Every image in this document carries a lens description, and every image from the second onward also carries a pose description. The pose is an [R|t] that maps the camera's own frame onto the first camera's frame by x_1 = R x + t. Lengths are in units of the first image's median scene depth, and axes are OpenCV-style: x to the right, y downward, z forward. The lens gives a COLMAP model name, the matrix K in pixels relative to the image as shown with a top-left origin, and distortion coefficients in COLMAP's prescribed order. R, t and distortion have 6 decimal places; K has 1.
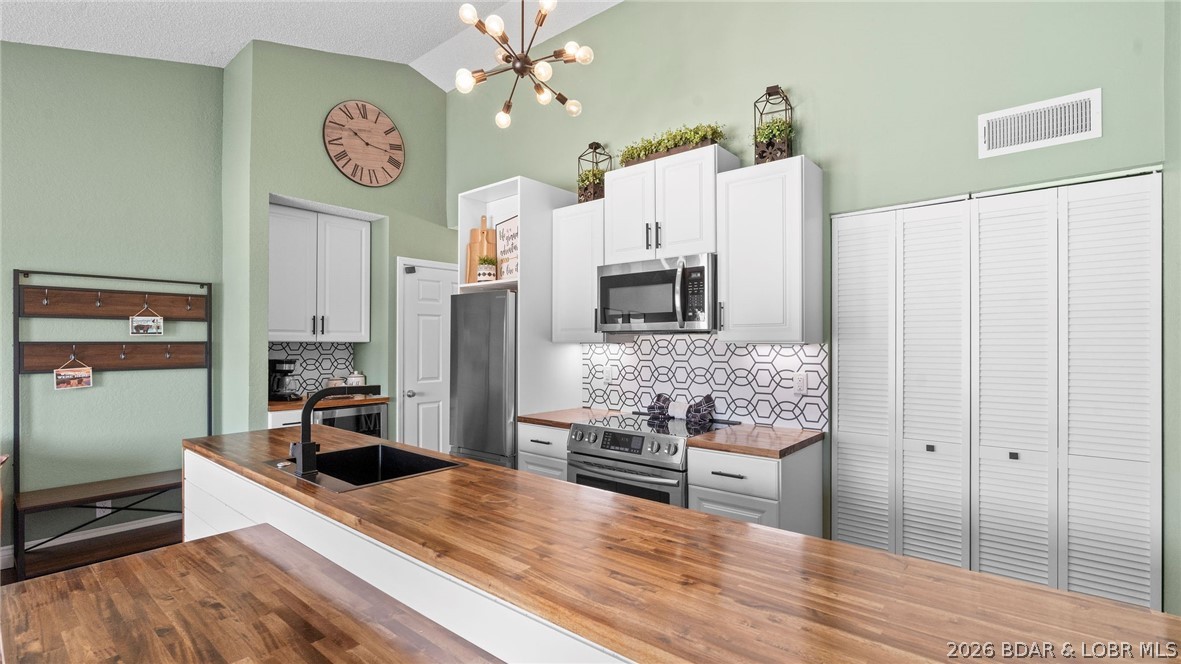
lens RADIAL K [[534.0, 0, 595.6], [0, 534.0, 338.0], [0, 0, 1]] dist [-0.007595, 0.003304]
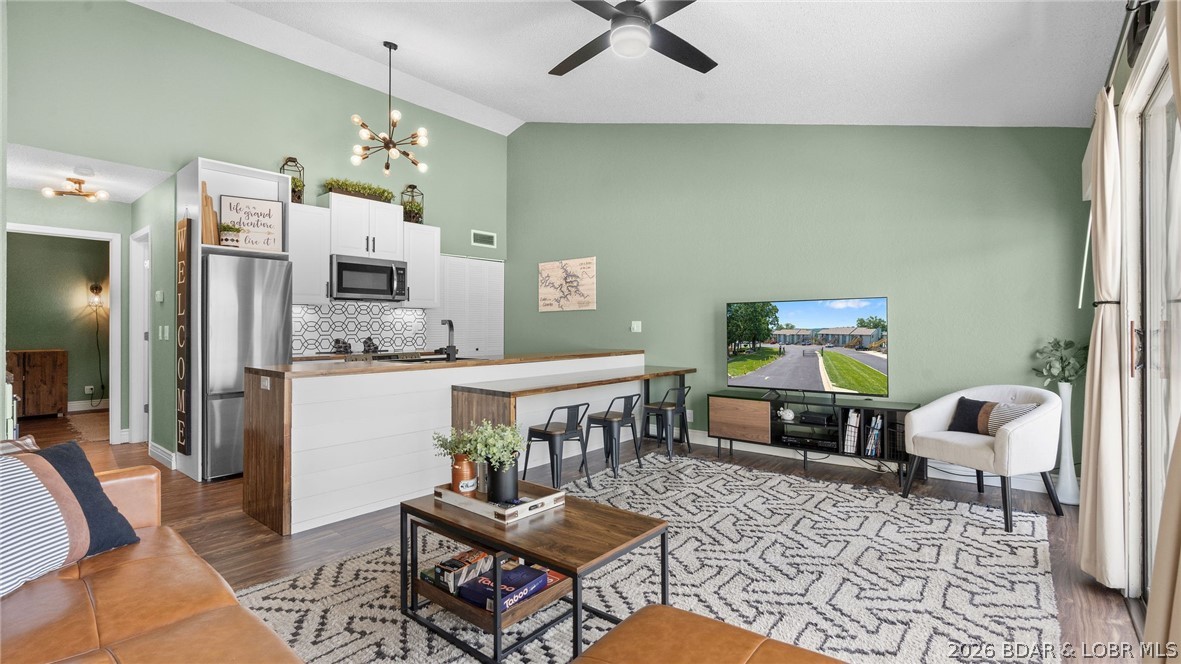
lens RADIAL K [[534.0, 0, 588.6], [0, 534.0, 322.5], [0, 0, 1]] dist [-0.007595, 0.003304]
pose [[0.004352, 0.010145, 0.999939, -1.479560], [-0.005199, 0.999935, -0.010122, 0.069966], [-0.999977, -0.005155, 0.004405, 0.260406]]
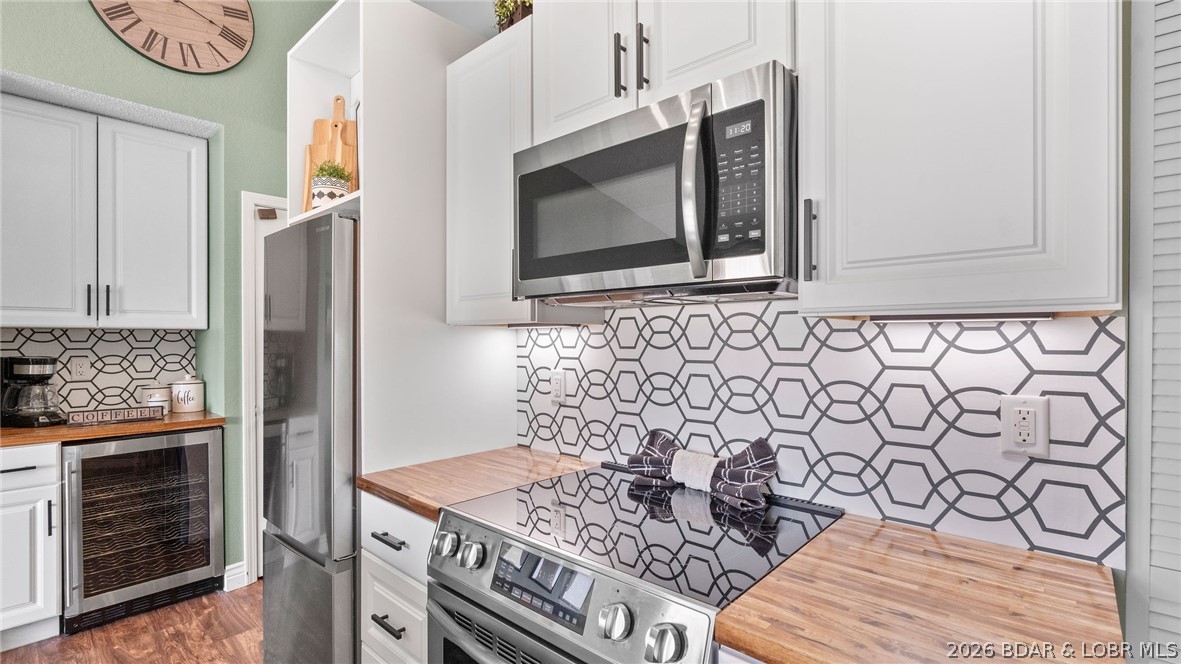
lens RADIAL K [[534.0, 0, 596.3], [0, 534.0, 336.2], [0, 0, 1]] dist [-0.007595, 0.003304]
pose [[0.999331, -0.002308, -0.036489, 0.087549], [0.002642, 0.999955, 0.009107, 0.016524], [0.036466, -0.009197, 0.999293, 0.534357]]
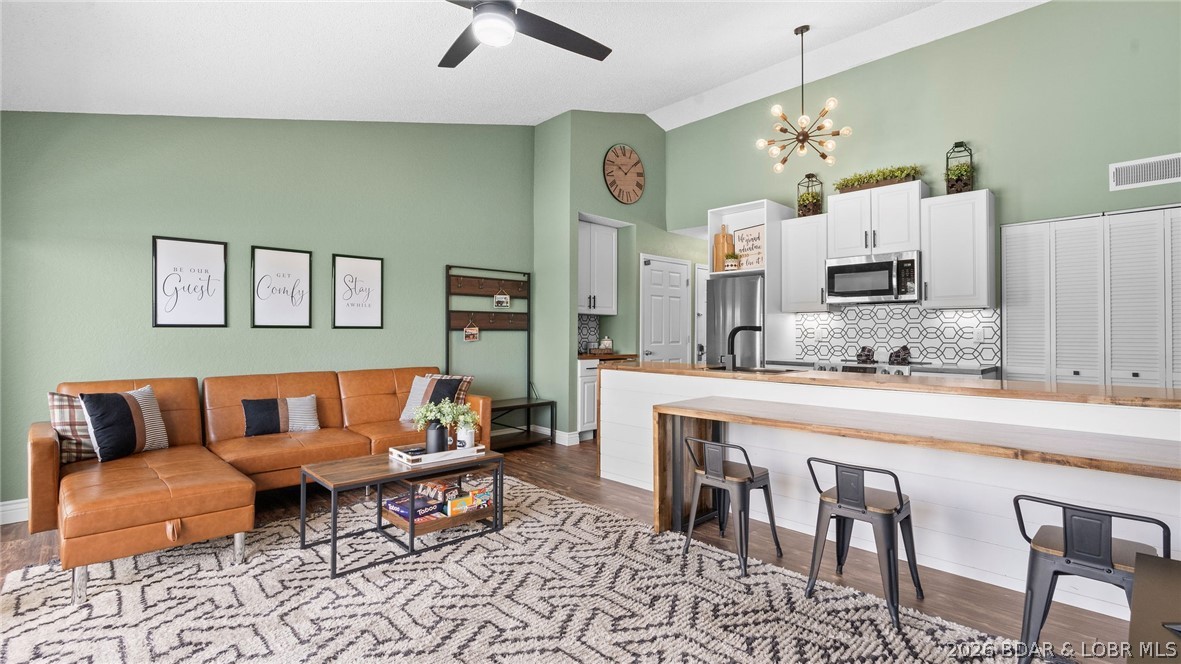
lens RADIAL K [[534.0, 0, 597.0], [0, 534.0, 322.7], [0, 0, 1]] dist [-0.007595, 0.003304]
pose [[0.995303, 0.001590, -0.096793, -0.475630], [-0.002597, 0.999944, -0.010280, 0.057867], [0.096771, 0.010483, 0.995251, -0.531919]]
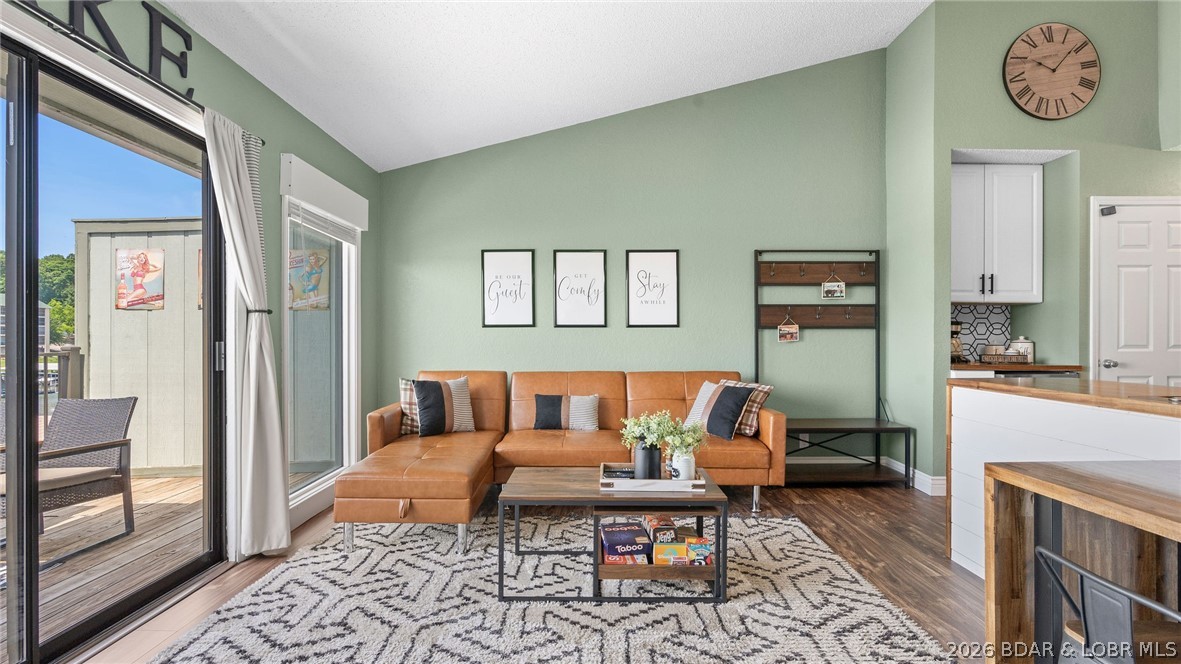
lens RADIAL K [[534.0, 0, 591.2], [0, 534.0, 335.4], [0, 0, 1]] dist [-0.007595, 0.003304]
pose [[0.647293, 0.000071, -0.762241, -0.333026], [0.005753, 0.999971, 0.004979, 0.073082], [0.762220, -0.007608, 0.647274, -0.171567]]
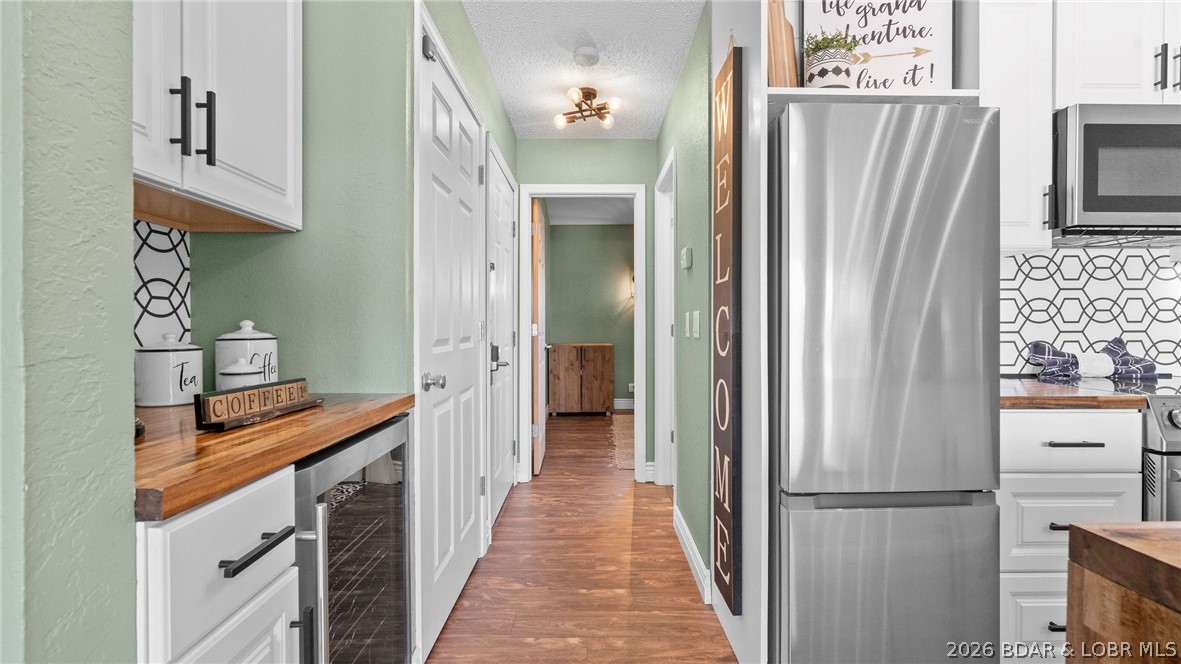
lens RADIAL K [[534.0, 0, 599.1], [0, 534.0, 331.0], [0, 0, 1]] dist [-0.007595, 0.003304]
pose [[0.757671, -0.005917, 0.652610, -0.695753], [-0.005645, 0.999862, 0.015618, 0.086959], [-0.652612, -0.015518, 0.757533, 0.882762]]
